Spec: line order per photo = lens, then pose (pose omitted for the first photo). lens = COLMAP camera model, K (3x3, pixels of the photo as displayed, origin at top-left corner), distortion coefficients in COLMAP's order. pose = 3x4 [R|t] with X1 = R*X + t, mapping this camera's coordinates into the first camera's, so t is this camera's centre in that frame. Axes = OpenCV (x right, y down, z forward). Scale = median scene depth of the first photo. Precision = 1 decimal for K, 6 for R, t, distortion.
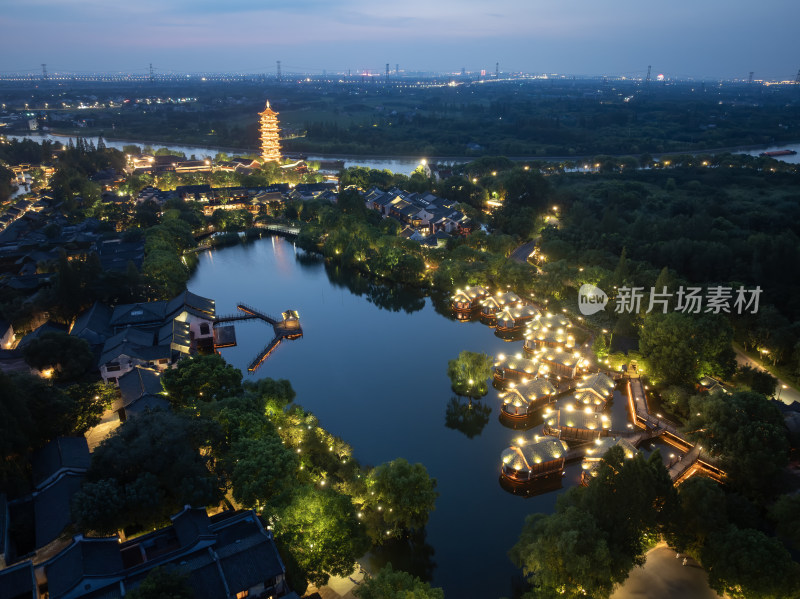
lens RADIAL K [[571.3, 0, 403.1], [0, 571.3, 300.3], [0, 0, 1]] dist [-0.040730, 0.003859]
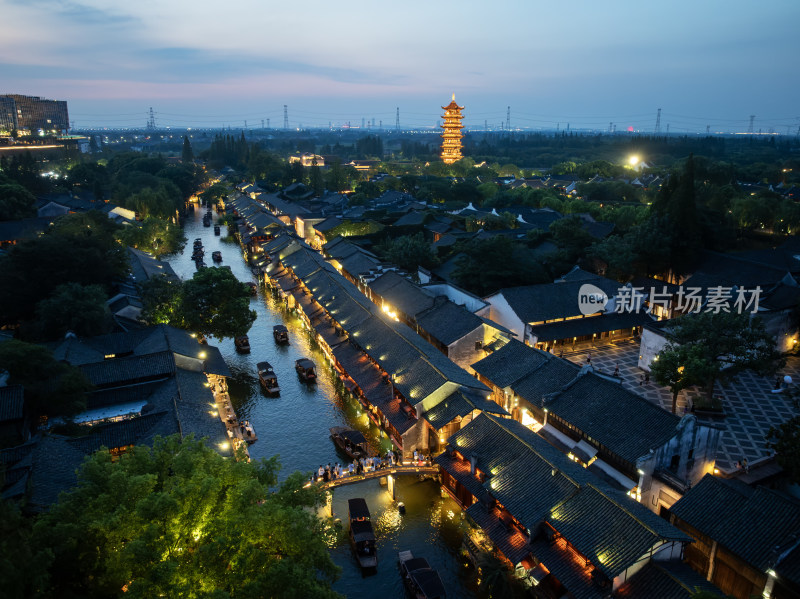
lens RADIAL K [[577.0, 0, 403.1], [0, 577.0, 299.4], [0, 0, 1]] dist [-0.037475, 0.001340]
pose [[0.998600, -0.015752, 0.050506, -0.256726], [0.020323, 0.995616, -0.091304, 0.031979], [-0.048846, 0.092203, 0.994541, 0.105339]]
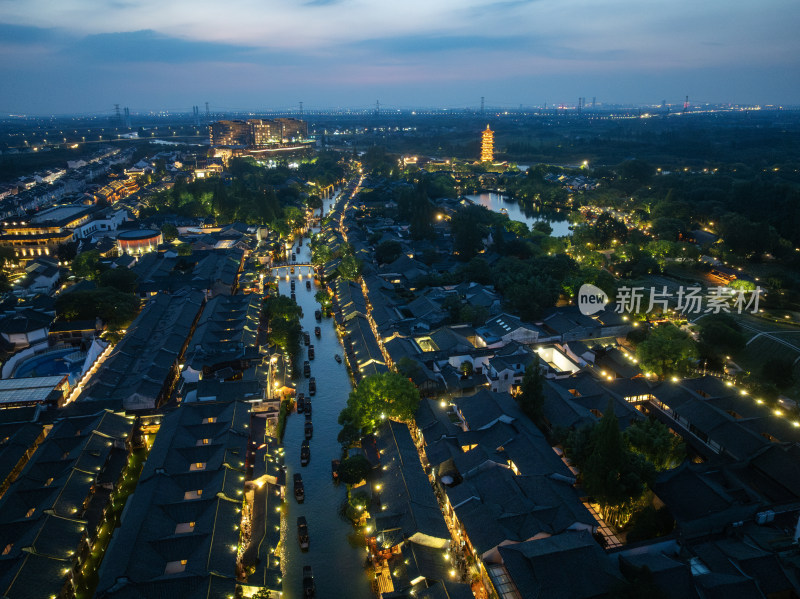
lens RADIAL K [[562.8, 0, 402.6], [0, 562.8, 295.8], [0, 0, 1]] dist [-0.039212, 0.002419]
pose [[0.947282, 0.084488, -0.309062, 0.046063], [-0.101580, 0.994039, -0.039605, 0.156152], [0.303874, 0.068912, 0.950217, -0.392314]]
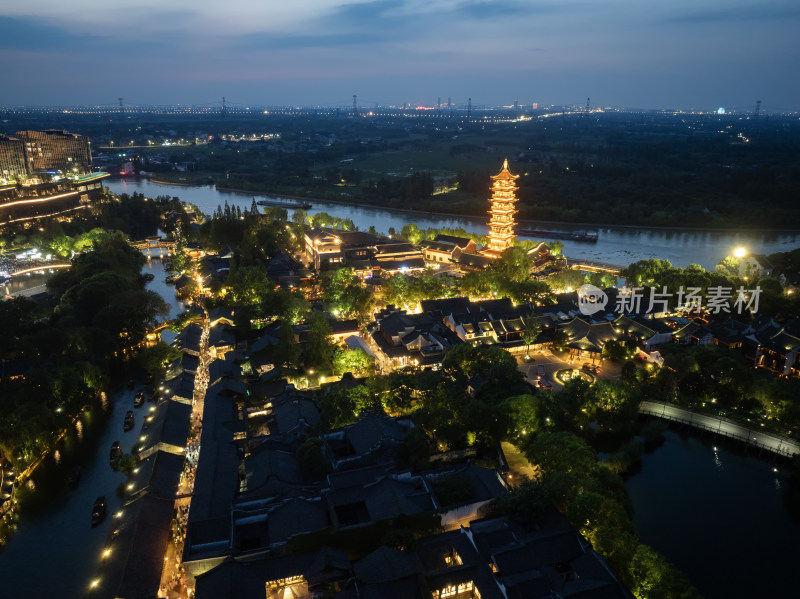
lens RADIAL K [[571.3, 0, 403.1], [0, 571.3, 300.3], [0, 0, 1]] dist [-0.040730, 0.003859]
pose [[0.997184, 0.023477, -0.071221, -0.217546], [-0.027103, 0.998362, -0.050379, -0.098291], [0.069921, 0.052167, 0.996188, 0.213541]]
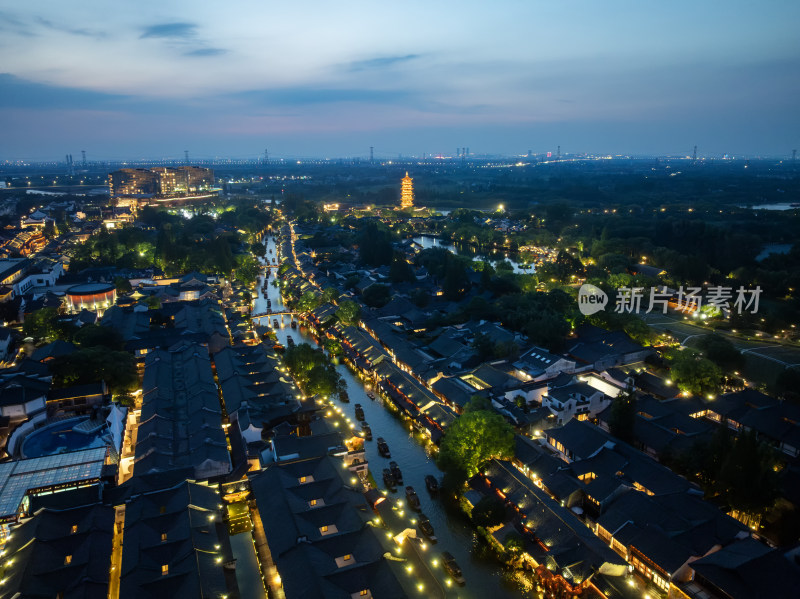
lens RADIAL K [[562.8, 0, 402.6], [0, 562.8, 295.8], [0, 0, 1]] dist [-0.039212, 0.002419]
pose [[0.992807, 0.015674, -0.118692, -0.034085], [-0.031757, 0.990358, -0.134845, 0.164497], [0.115434, 0.137645, 0.983732, -0.407347]]
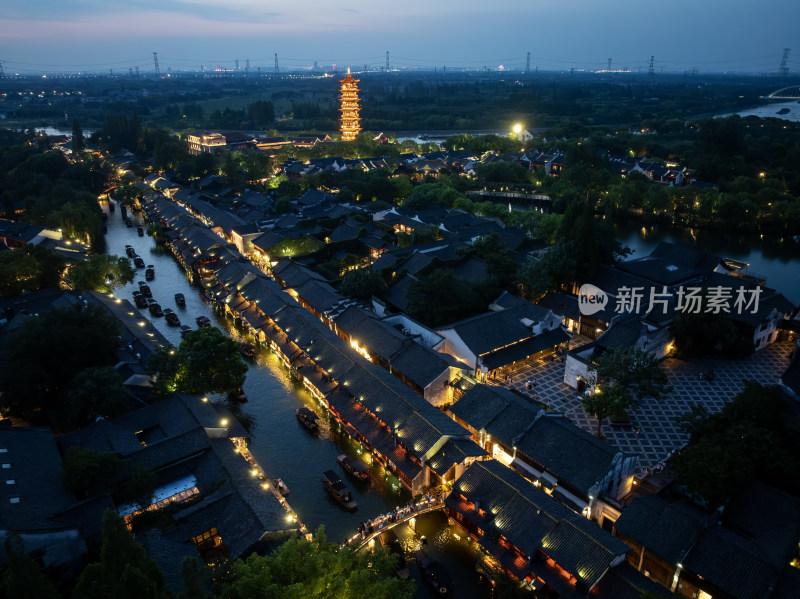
lens RADIAL K [[562.8, 0, 402.6], [0, 562.8, 295.8], [0, 0, 1]] dist [-0.039212, 0.002419]
pose [[0.967403, -0.103691, 0.231040, -0.279191], [0.102438, 0.994586, 0.017447, 0.002405], [-0.231598, 0.006789, 0.972788, 0.083144]]
